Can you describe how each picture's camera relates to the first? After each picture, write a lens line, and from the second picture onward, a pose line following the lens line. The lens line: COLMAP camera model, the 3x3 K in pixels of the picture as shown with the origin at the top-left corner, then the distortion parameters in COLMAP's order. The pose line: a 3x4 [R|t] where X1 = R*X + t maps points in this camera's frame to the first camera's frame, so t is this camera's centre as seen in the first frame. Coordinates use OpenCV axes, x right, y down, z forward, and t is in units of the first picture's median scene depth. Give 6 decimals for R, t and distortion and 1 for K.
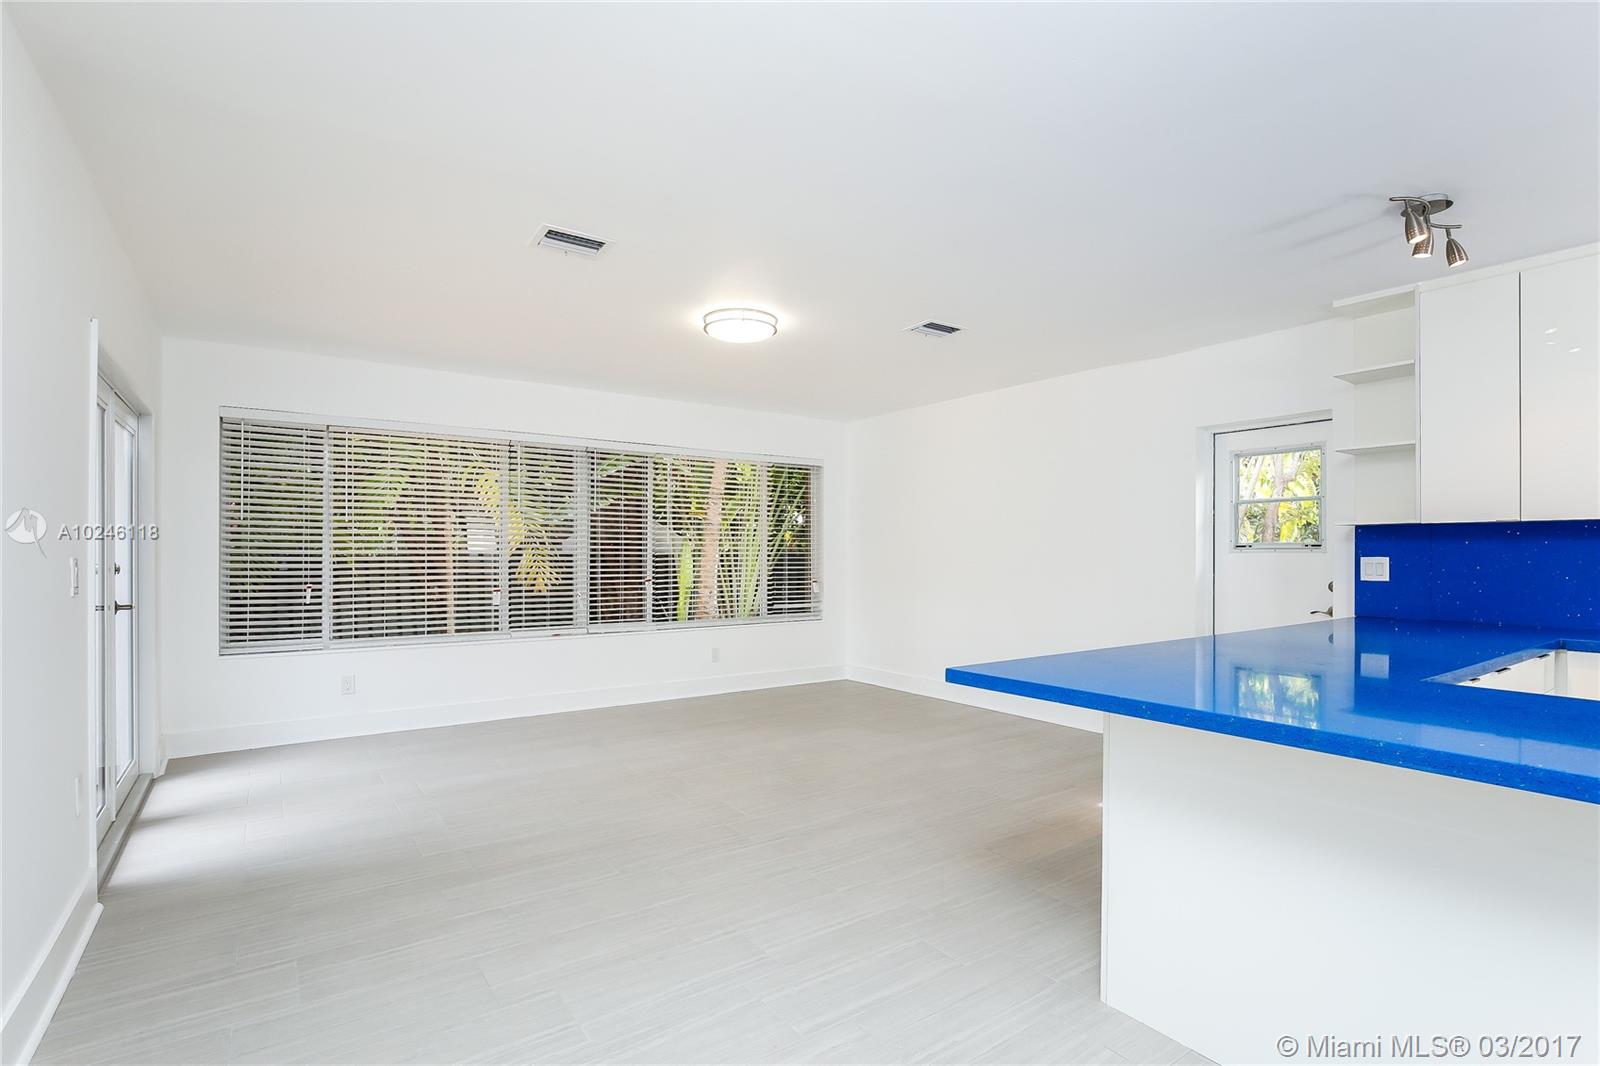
lens RADIAL K [[768.5, 0, 801.2], [0, 768.5, 543.6], [0, 0, 1]] dist [-0.006573, -0.000102]
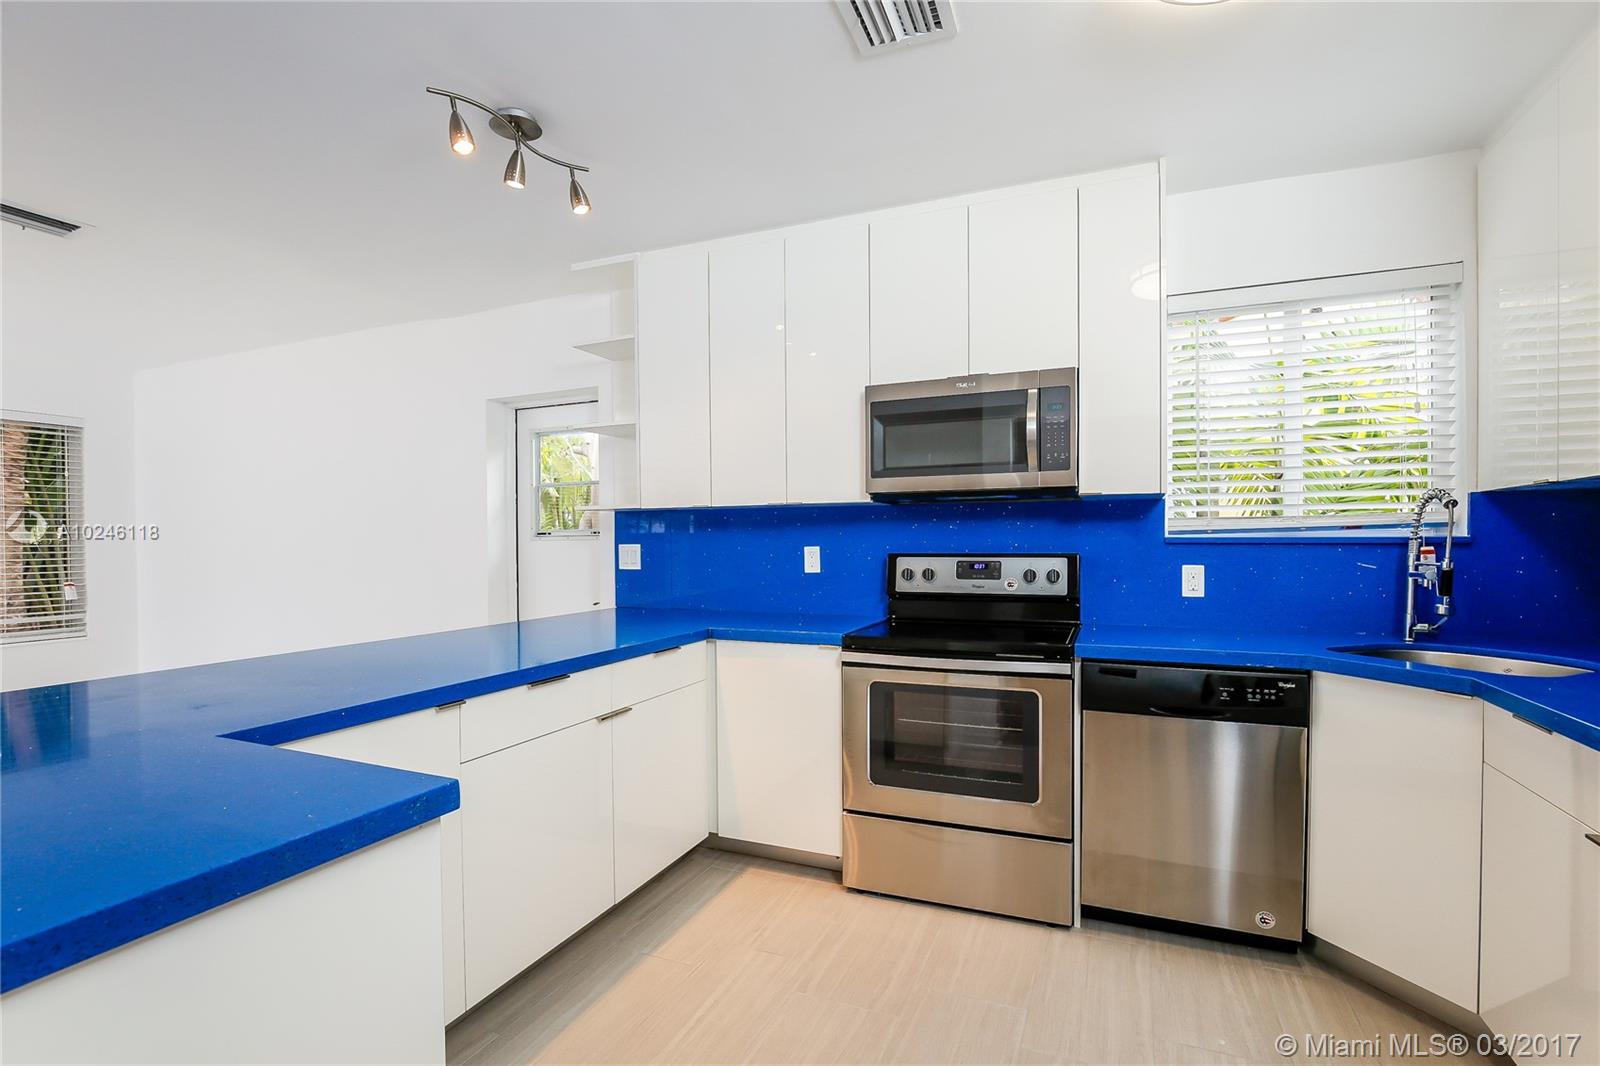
lens RADIAL K [[733.5, 0, 794.2], [0, 733.5, 541.6], [0, 0, 1]] dist [-0.026293, 0.003819]
pose [[0.863530, -0.012835, 0.504134, 0.389584], [0.004891, 0.999842, 0.017078, -0.000402], [-0.504273, -0.012281, 0.863457, 0.092777]]
